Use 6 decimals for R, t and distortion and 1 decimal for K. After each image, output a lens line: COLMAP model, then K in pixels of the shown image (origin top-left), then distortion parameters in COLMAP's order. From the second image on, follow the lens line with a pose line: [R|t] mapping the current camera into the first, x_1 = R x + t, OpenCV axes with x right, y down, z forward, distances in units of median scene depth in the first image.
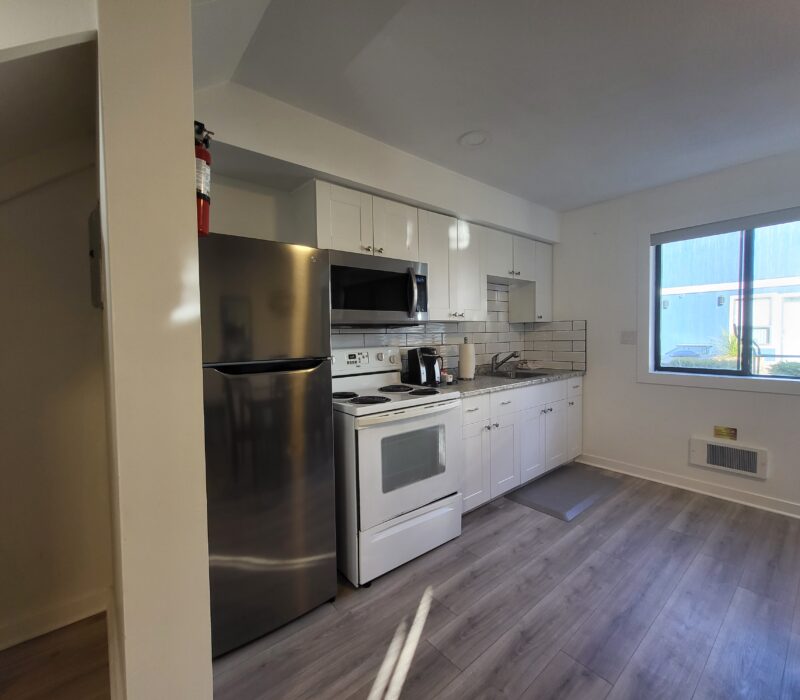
lens RADIAL K [[364.9, 0, 396.6], [0, 364.9, 349.1], [0, 0, 1]] dist [0.000802, -0.000583]
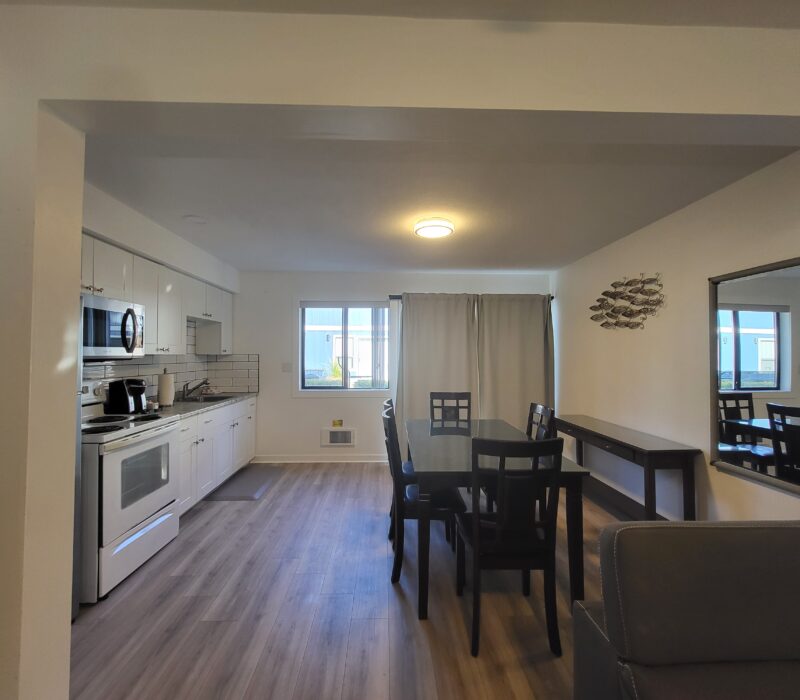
lens RADIAL K [[364.9, 0, 396.6], [0, 364.9, 349.1], [0, 0, 1]] dist [0.000802, -0.000583]
pose [[0.608453, 0.032034, 0.792943, -0.313633], [0.020080, 0.998244, -0.055736, -0.017426], [-0.793336, 0.049835, 0.606741, -0.289240]]
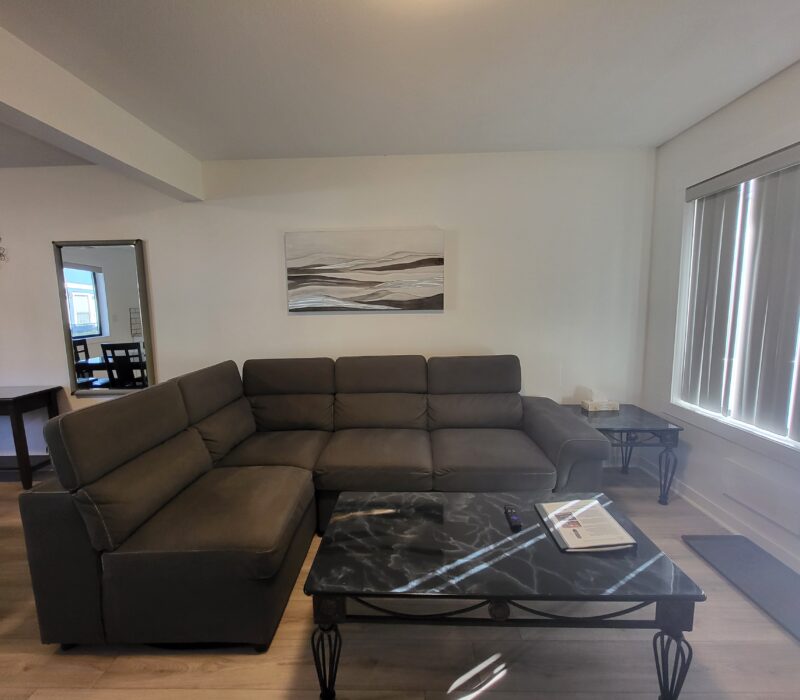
lens RADIAL K [[364.9, 0, 396.6], [0, 364.9, 349.1], [0, 0, 1]] dist [0.000802, -0.000583]
pose [[-0.754160, -0.049388, 0.654830, -0.606238], [0.058135, 0.988232, 0.141487, -0.008551], [-0.654112, 0.144772, -0.742414, -0.183311]]
